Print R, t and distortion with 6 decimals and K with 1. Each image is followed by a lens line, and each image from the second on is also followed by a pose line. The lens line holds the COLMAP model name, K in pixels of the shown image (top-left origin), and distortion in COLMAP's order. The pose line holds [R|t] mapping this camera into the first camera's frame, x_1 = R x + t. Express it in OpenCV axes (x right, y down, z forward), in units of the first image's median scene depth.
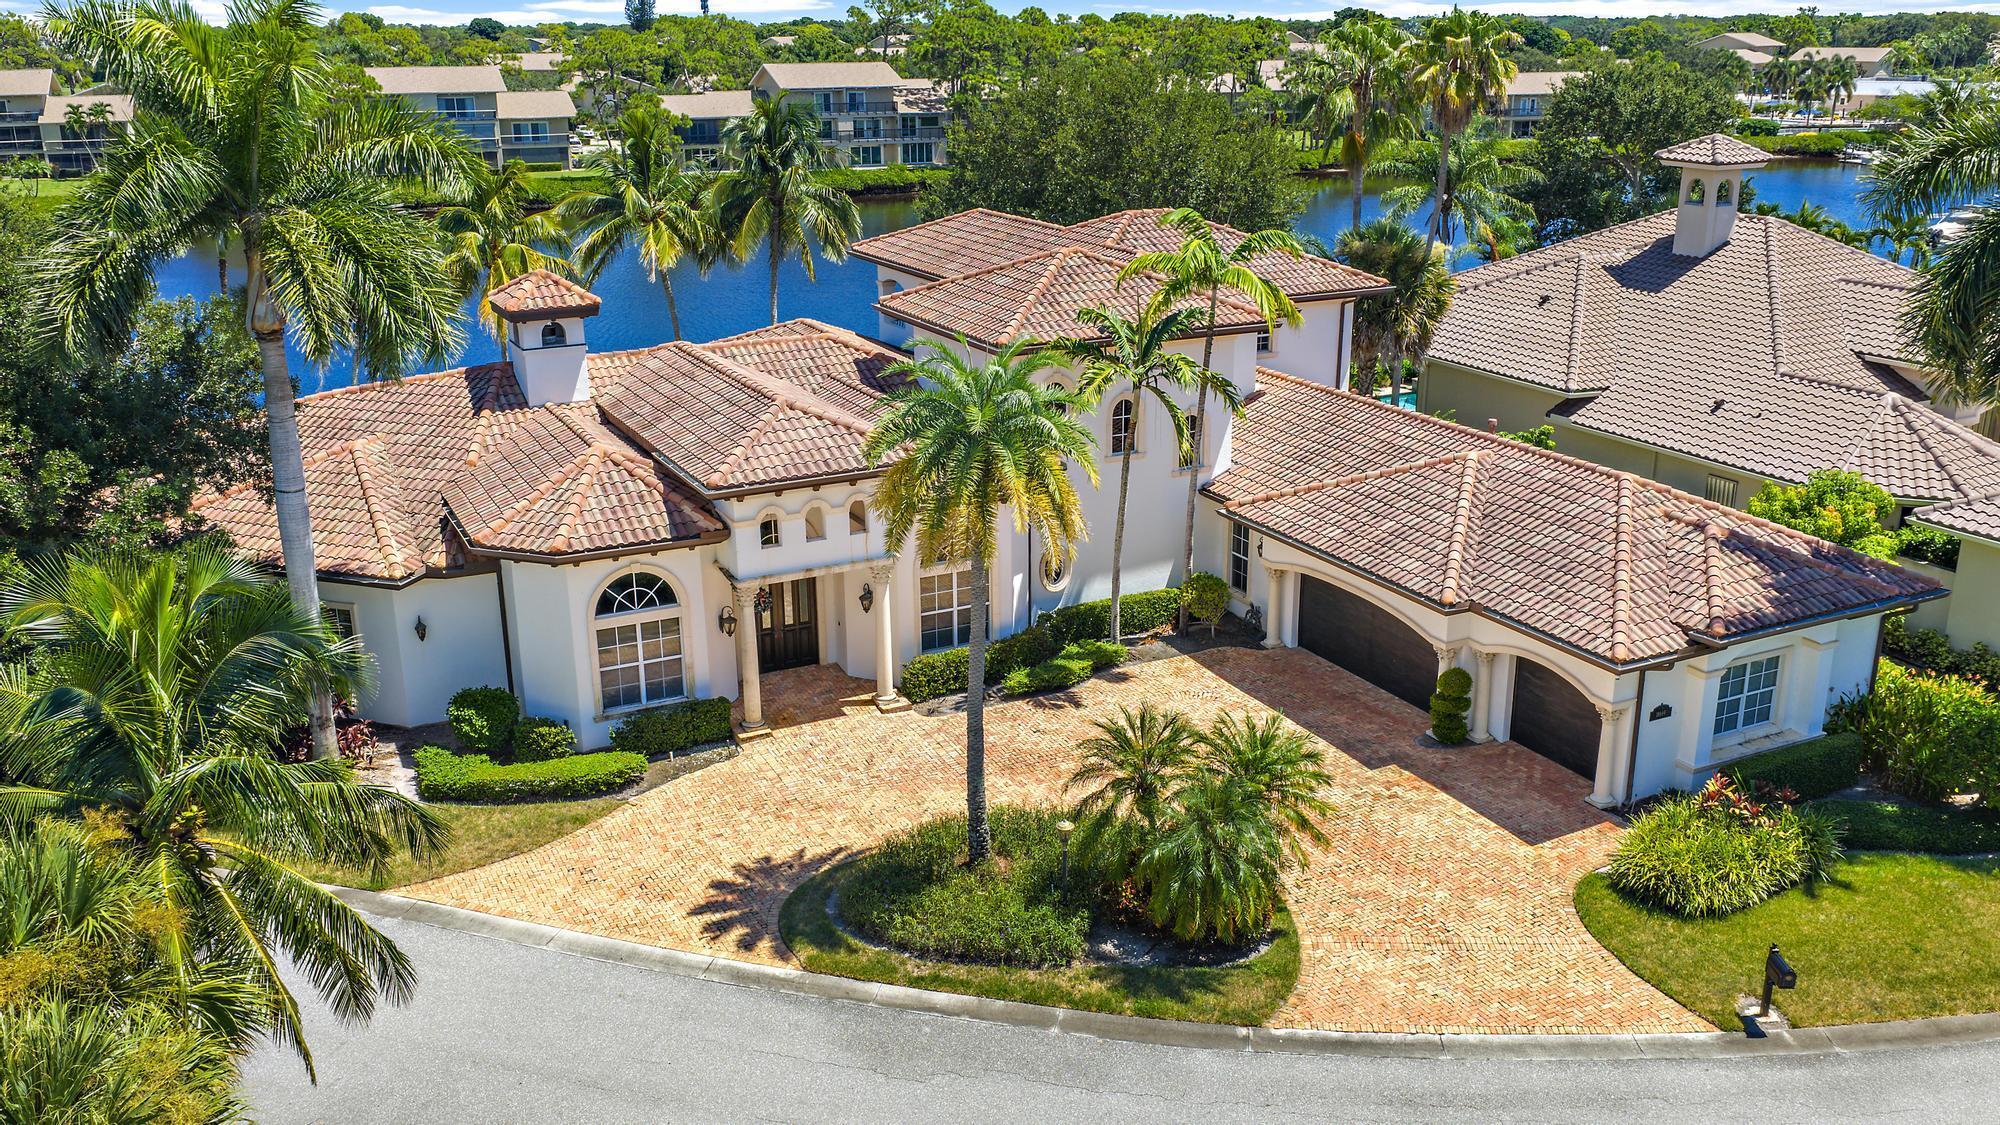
lens RADIAL K [[1672.3, 0, 1012.3], [0, 1672.3, 562.9], [0, 0, 1]] dist [0.020163, -0.034877]
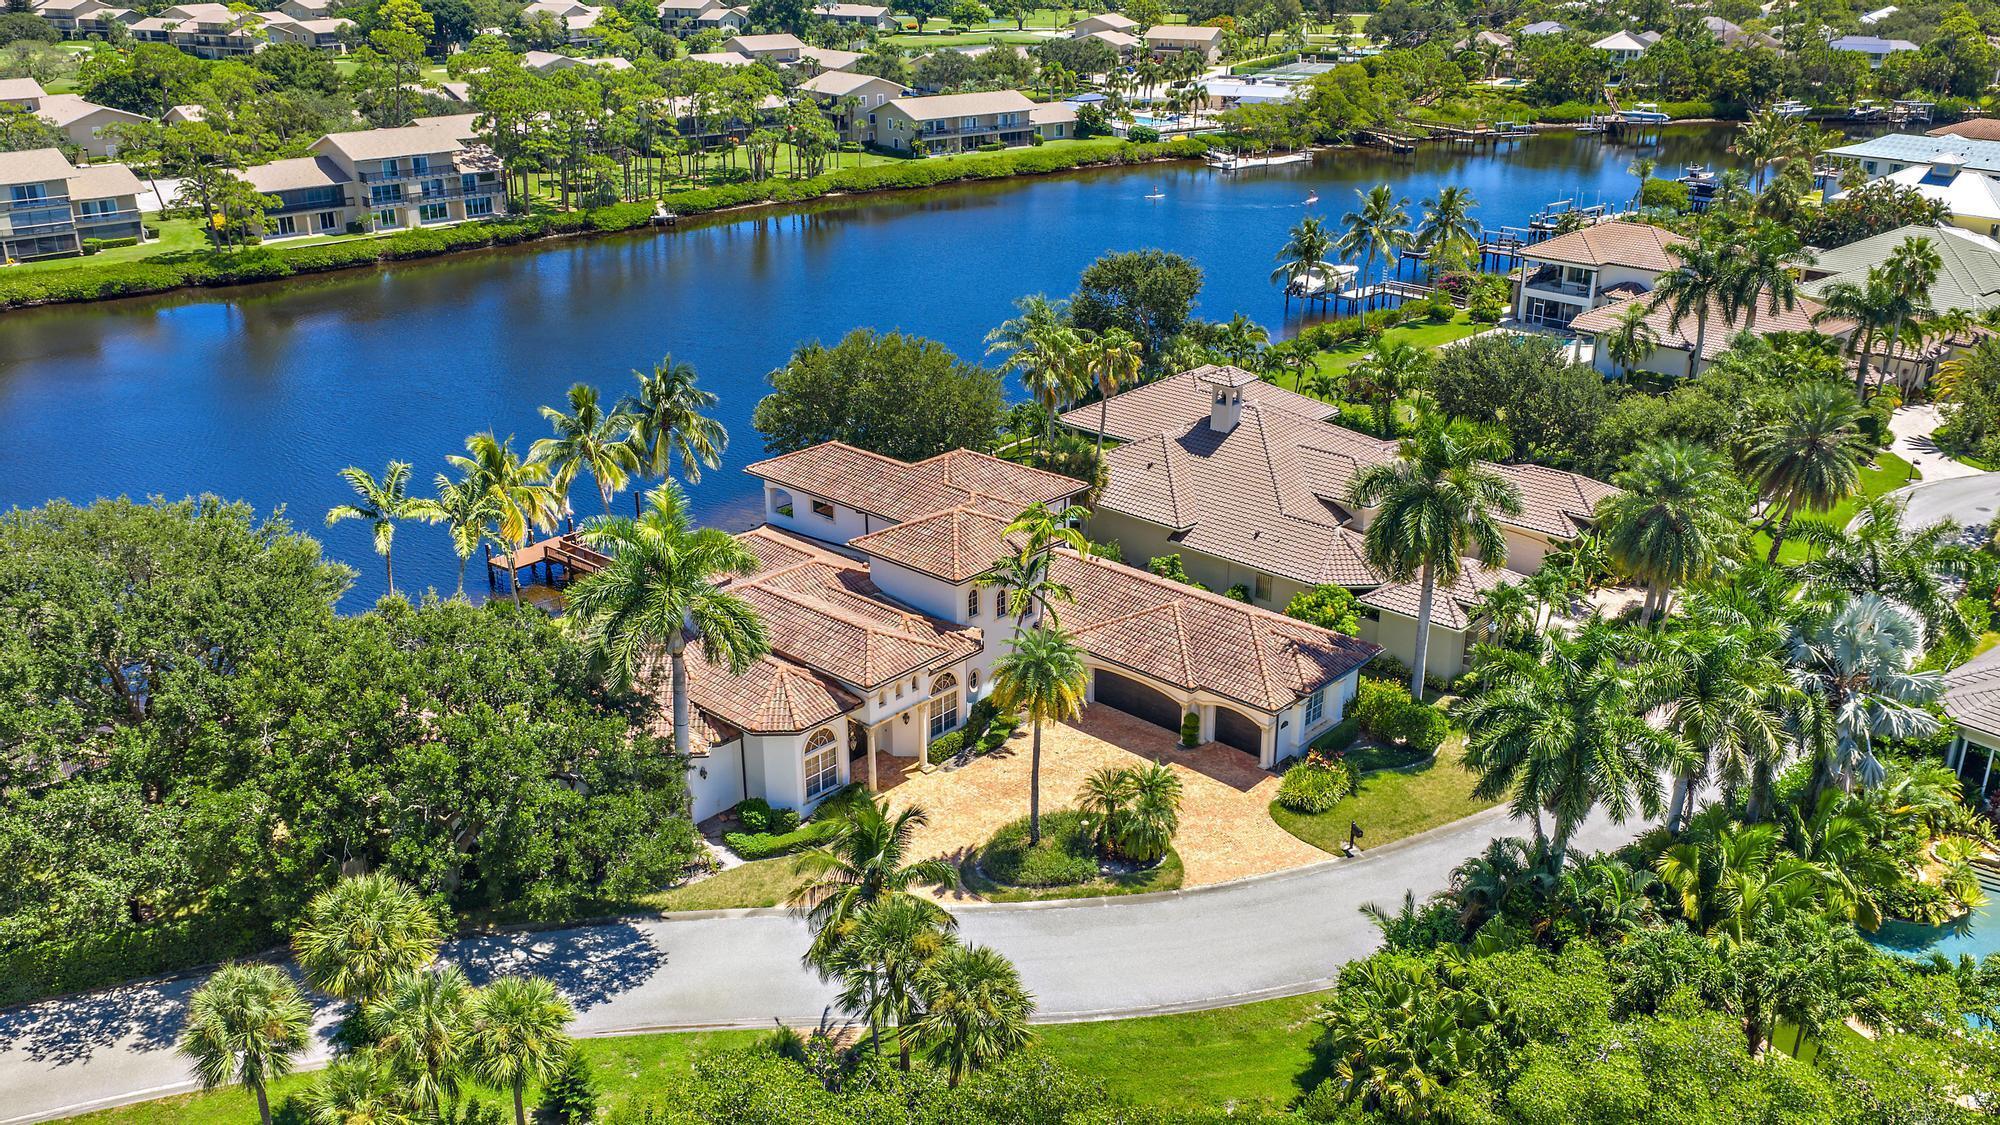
lens RADIAL K [[1672.3, 0, 993.4], [0, 1672.3, 562.0], [0, 0, 1]] dist [0.020163, -0.034877]
pose [[0.936590, -0.125721, 0.327098, -0.679471], [0.103205, 0.990989, 0.085379, -0.352885], [-0.334885, -0.046207, 0.941125, -0.974846]]
